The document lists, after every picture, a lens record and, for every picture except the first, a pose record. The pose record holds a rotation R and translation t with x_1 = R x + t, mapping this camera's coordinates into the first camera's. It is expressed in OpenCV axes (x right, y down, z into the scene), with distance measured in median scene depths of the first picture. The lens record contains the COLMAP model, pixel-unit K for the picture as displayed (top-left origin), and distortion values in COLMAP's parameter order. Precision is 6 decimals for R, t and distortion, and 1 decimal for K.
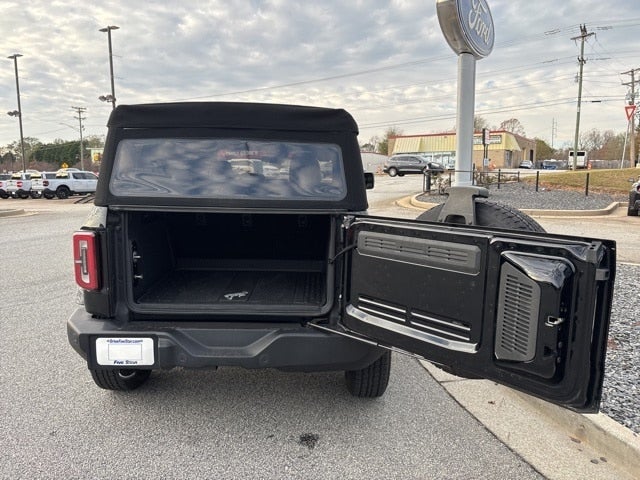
lens RADIAL K [[476.5, 0, 321.5], [0, 476.5, 248.5], [0, 0, 1]] dist [0.060384, -0.076694]
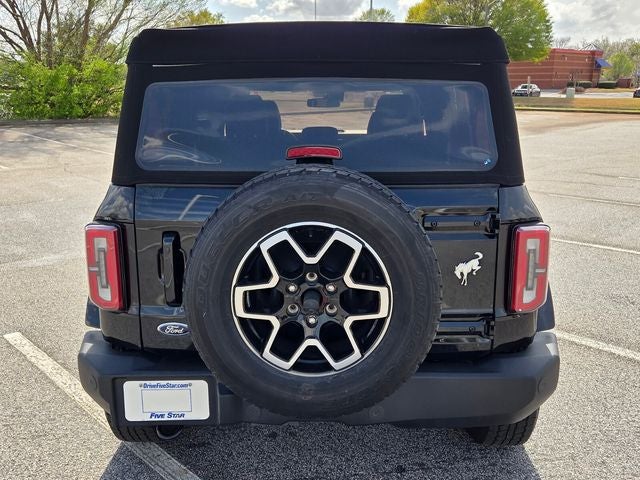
lens RADIAL K [[573.5, 0, 320.0], [0, 573.5, 240.0], [0, 0, 1]] dist [0.116794, -0.162617]
pose [[0.999643, -0.013236, -0.023226, -0.045698], [0.014459, 0.998473, 0.053318, -0.013929], [0.022485, -0.053635, 0.998307, 0.053623]]
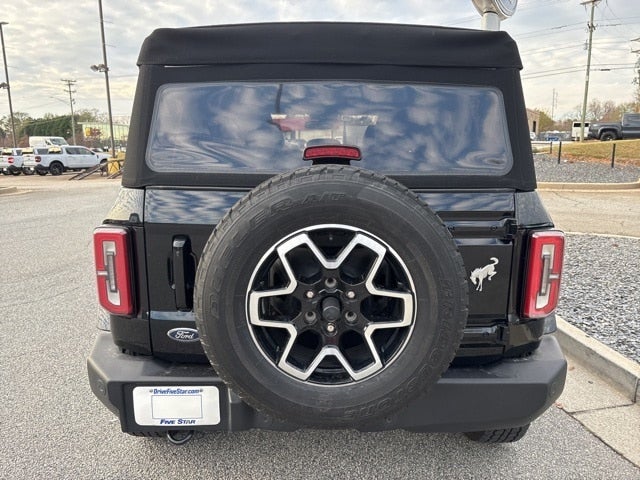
lens RADIAL K [[476.5, 0, 321.5], [0, 476.5, 248.5], [0, 0, 1]] dist [0.060384, -0.076694]
pose [[0.999929, -0.008943, 0.007896, -0.056457], [0.008514, 0.998571, 0.052752, -0.010448], [-0.008357, -0.052681, 0.998576, 0.091715]]
